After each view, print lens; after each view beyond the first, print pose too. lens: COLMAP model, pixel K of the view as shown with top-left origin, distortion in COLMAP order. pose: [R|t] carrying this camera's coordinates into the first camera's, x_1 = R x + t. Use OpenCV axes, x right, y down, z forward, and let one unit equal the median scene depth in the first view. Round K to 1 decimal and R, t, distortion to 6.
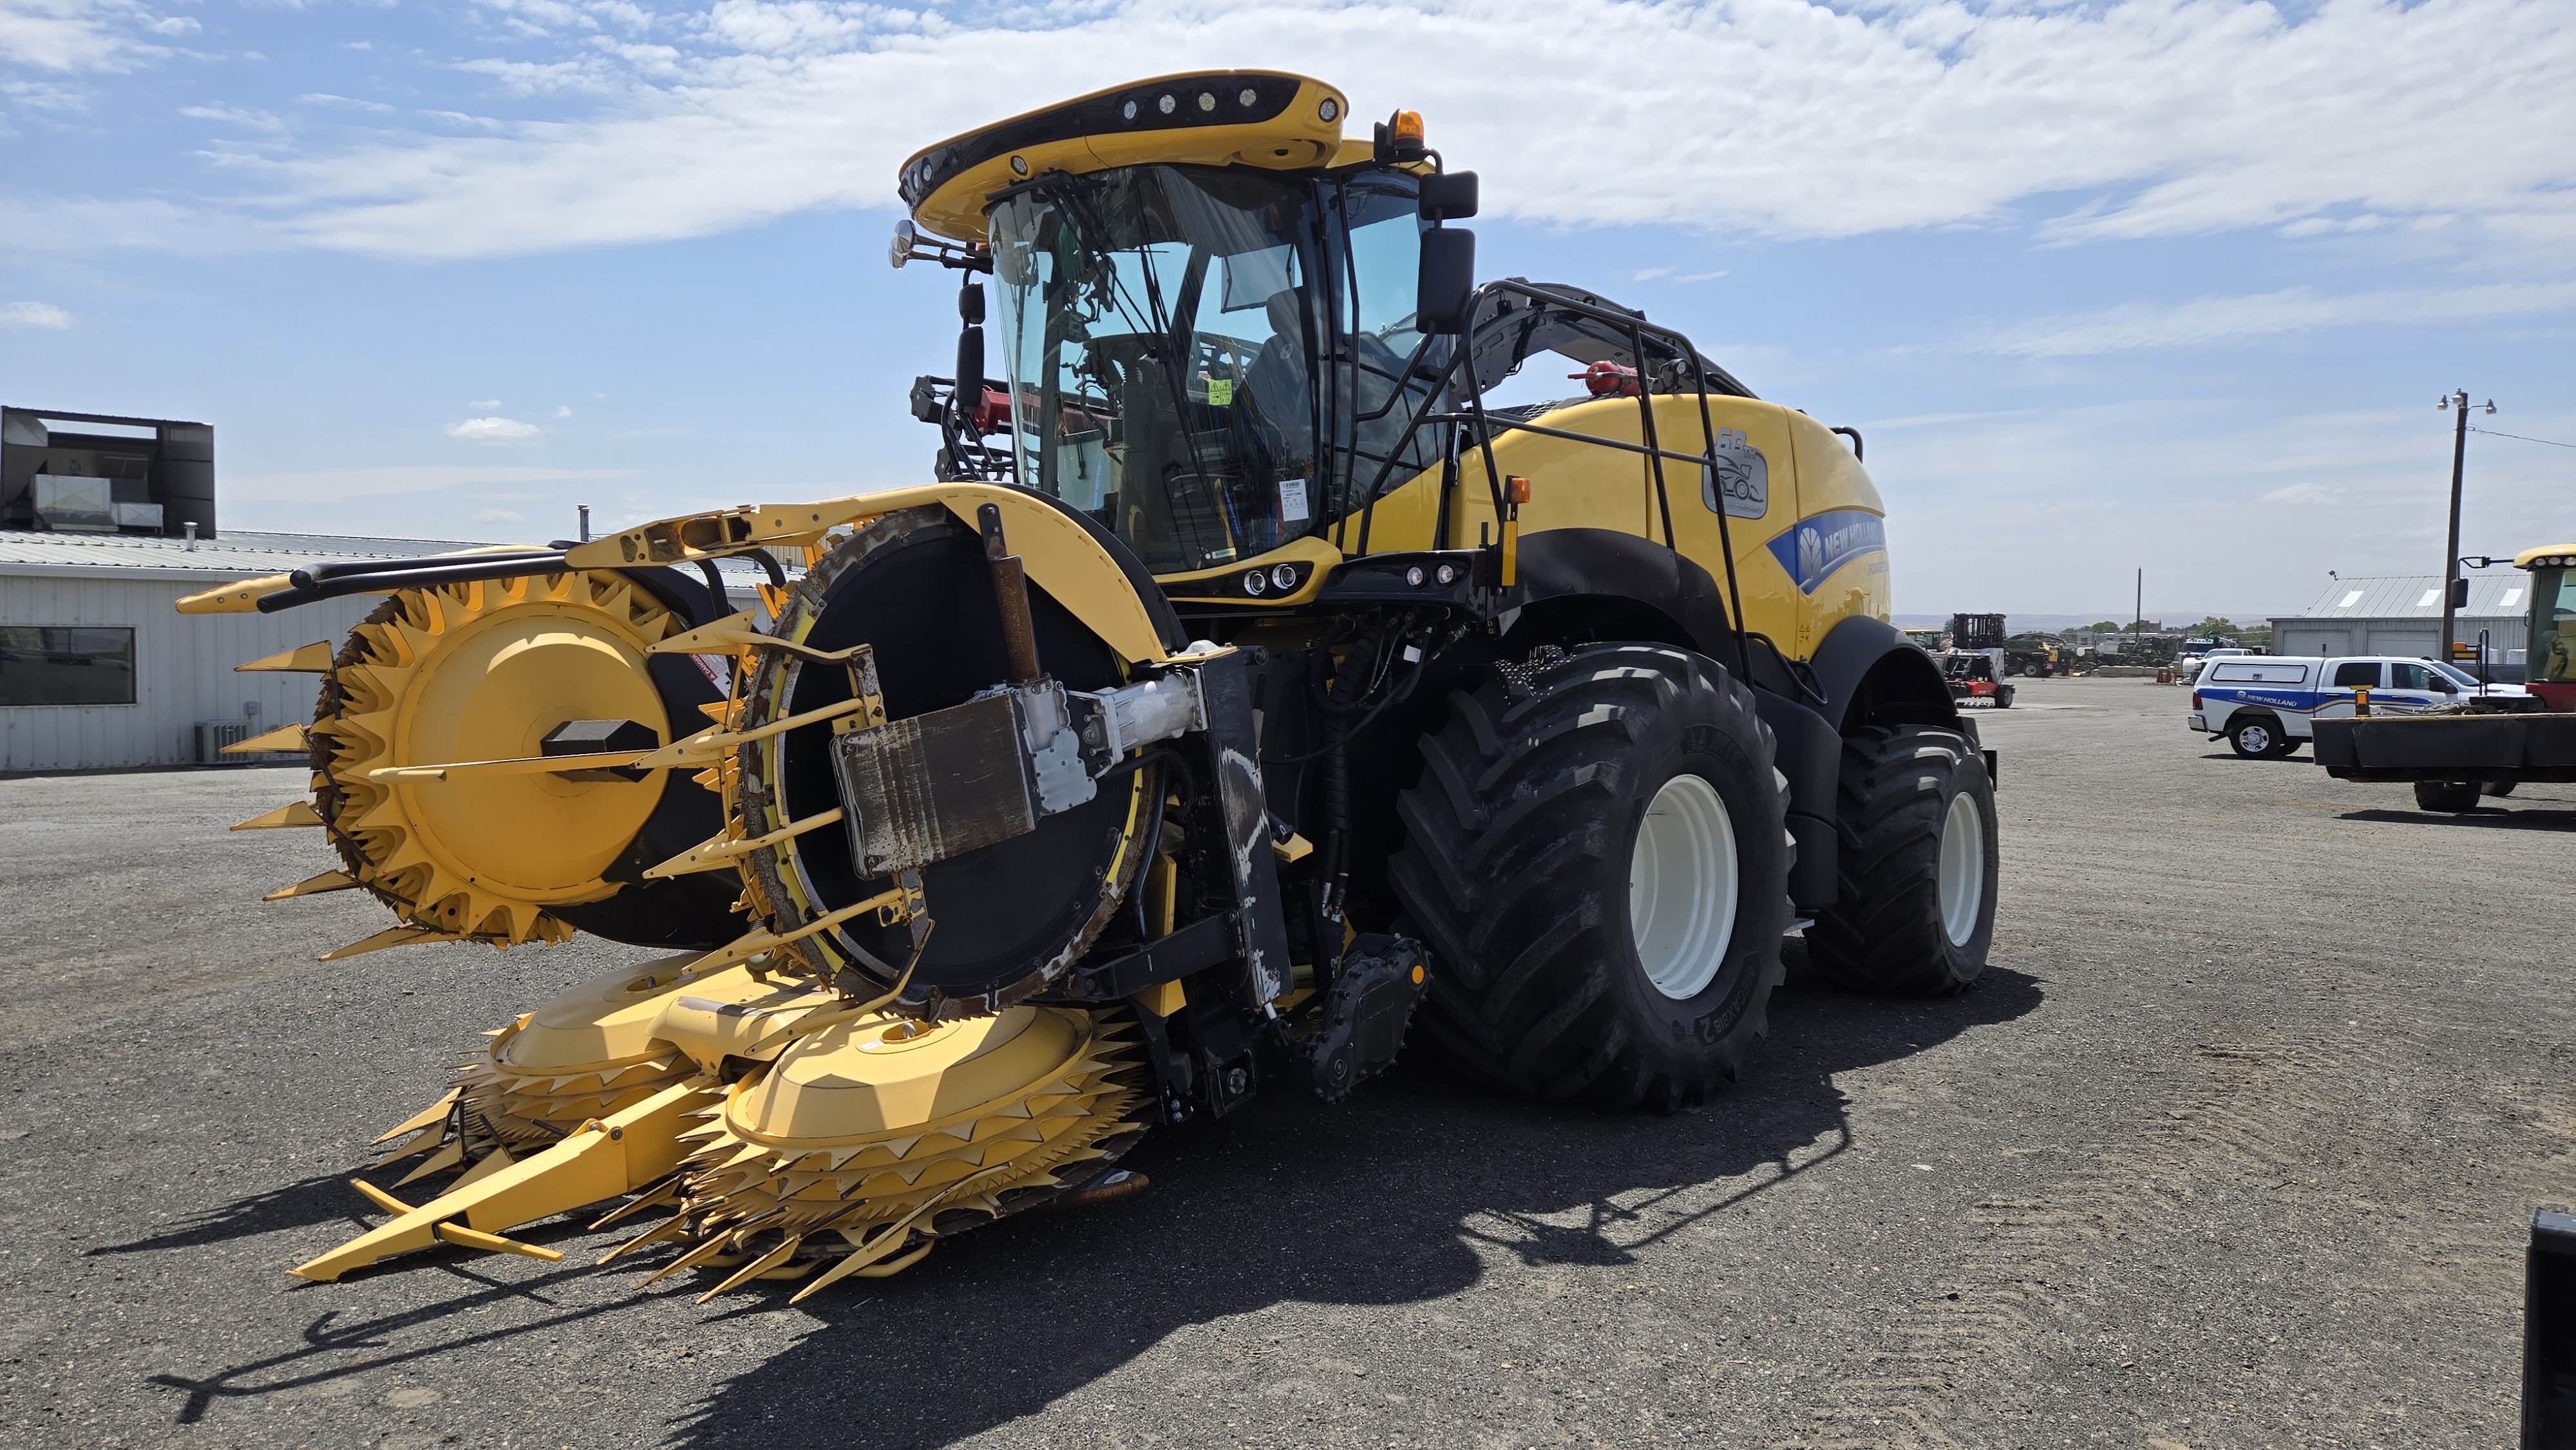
lens RADIAL K [[1735.6, 0, 1288.0], [0, 1735.6, 725.0], [0, 0, 1]] dist [0.056429, -0.044838]
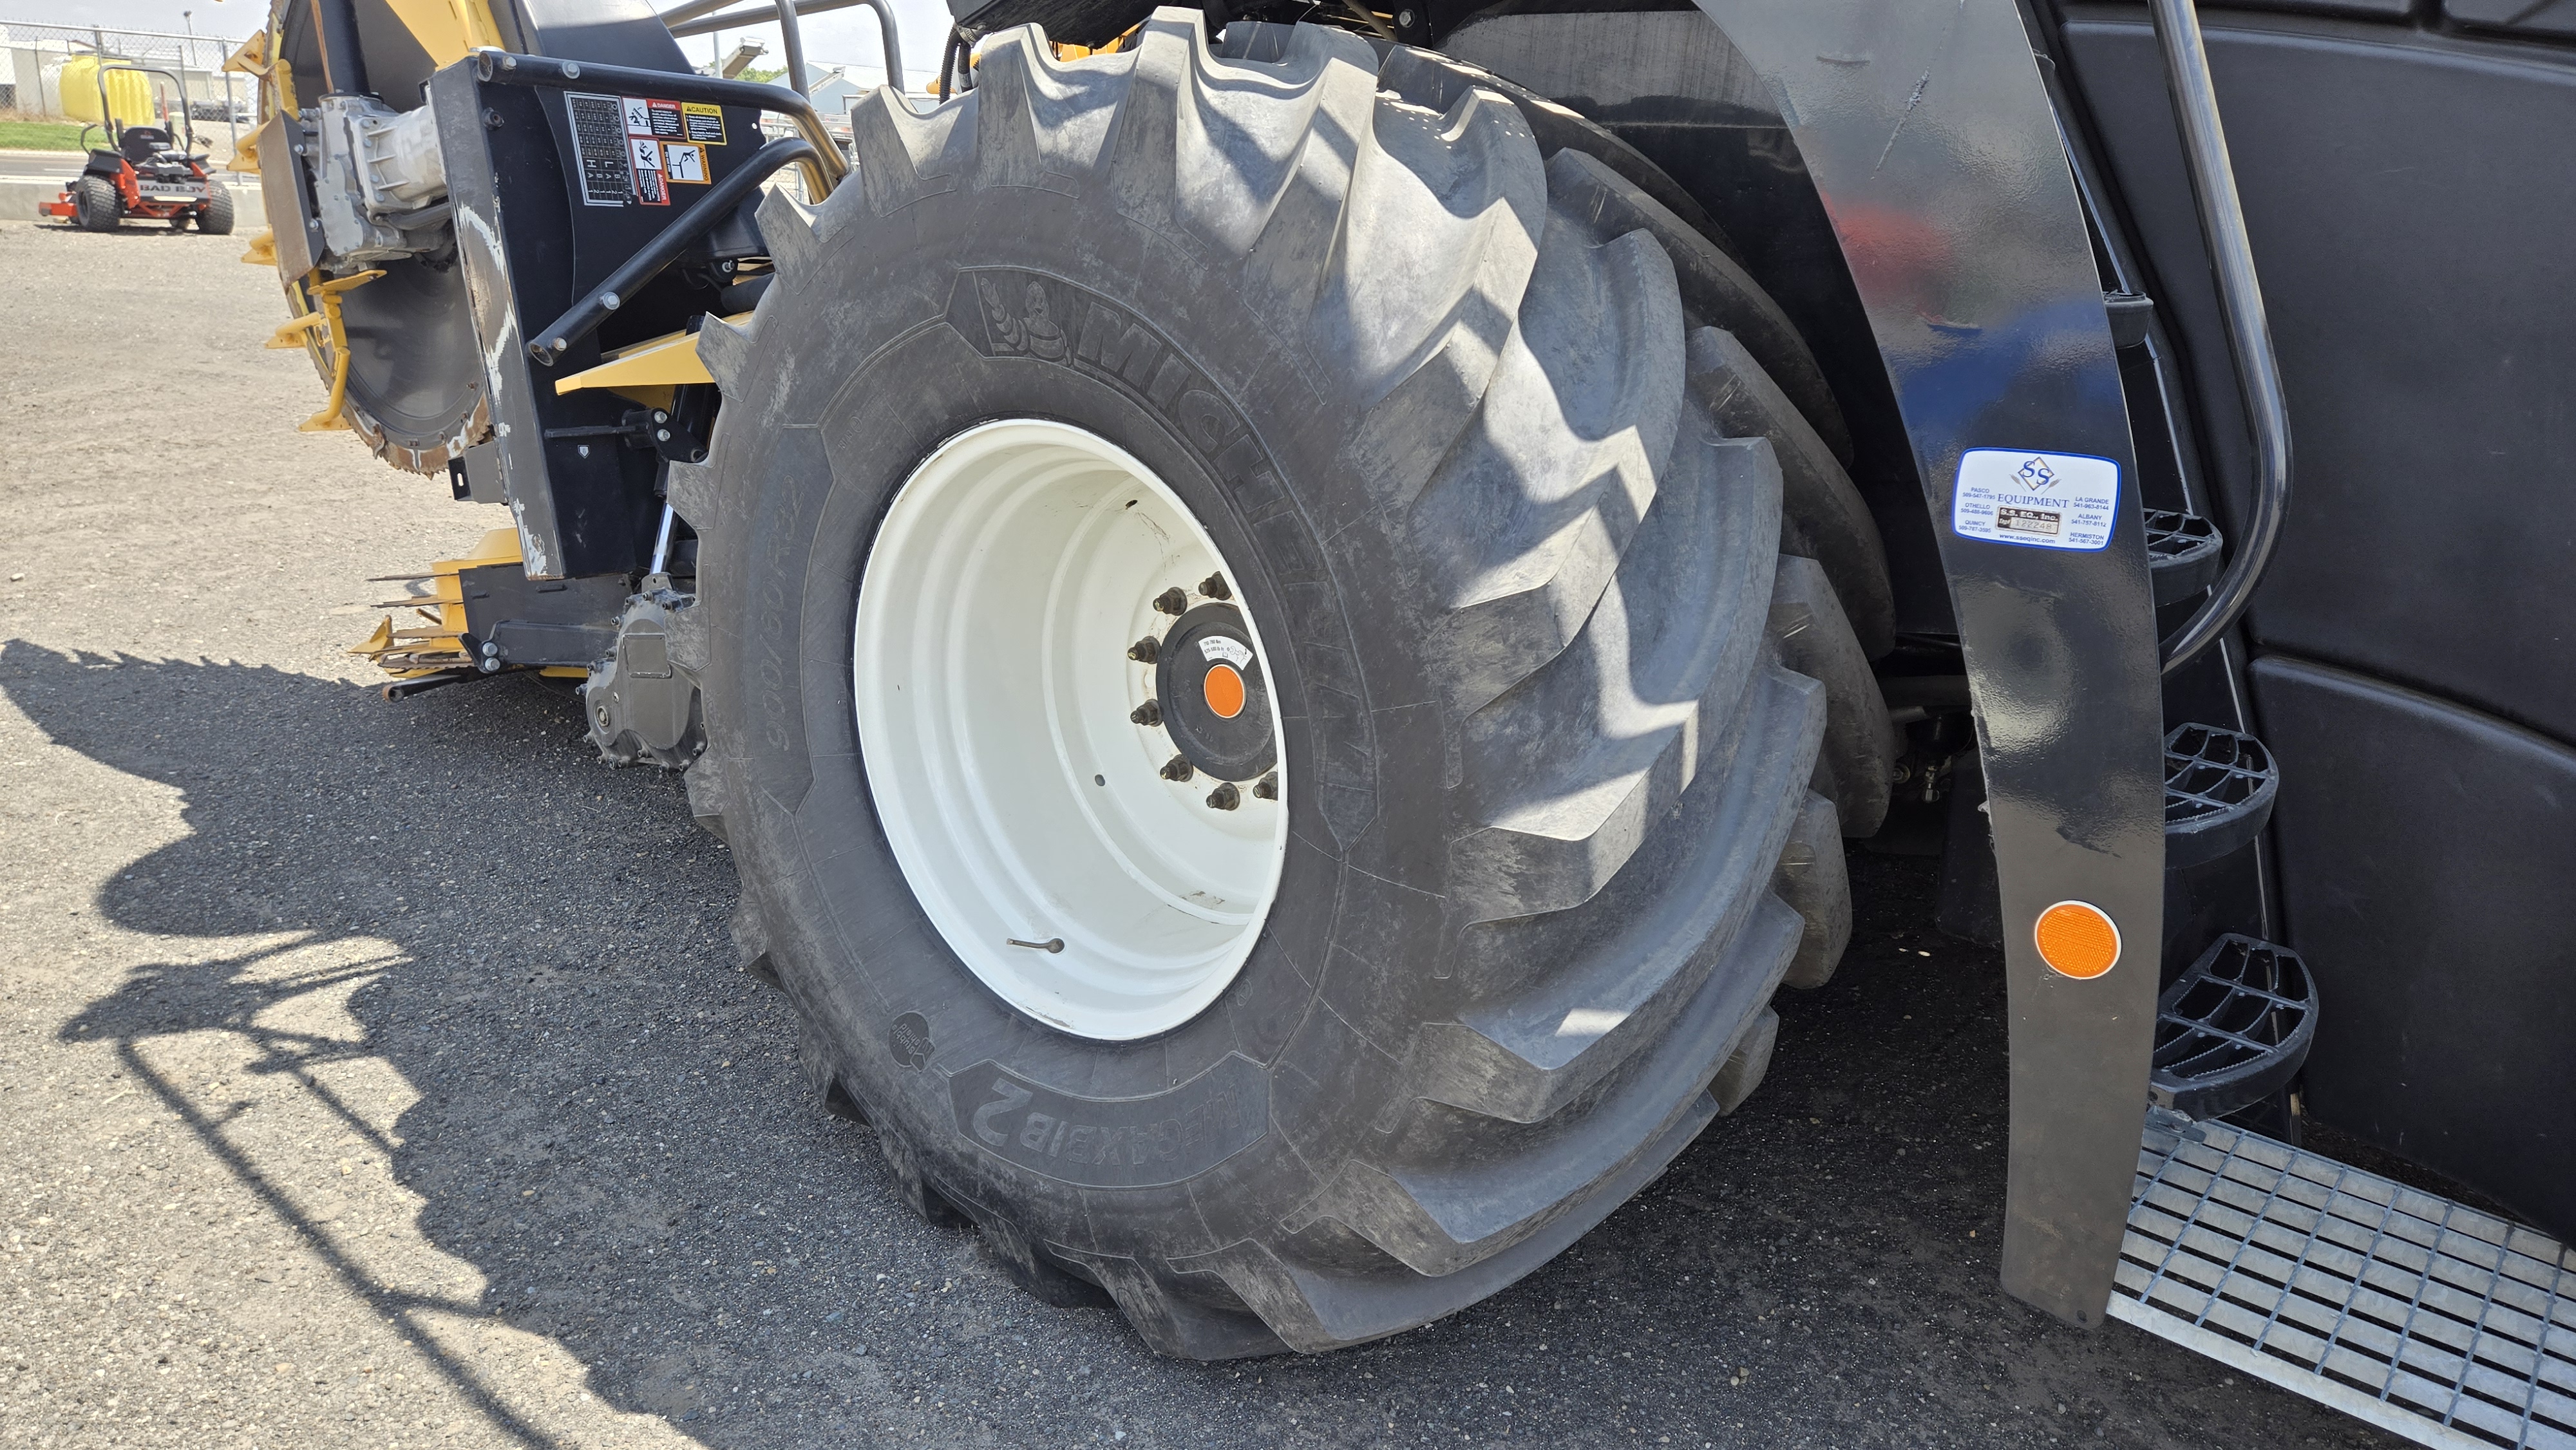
lens RADIAL K [[1735.6, 0, 1288.0], [0, 1735.6, 725.0], [0, 0, 1]] dist [0.056429, -0.044838]
pose [[0.014630, 0.286467, -0.957979, 0.730180], [-0.101577, 0.953550, 0.283591, -0.022486], [0.994720, 0.093159, 0.043049, 1.313565]]
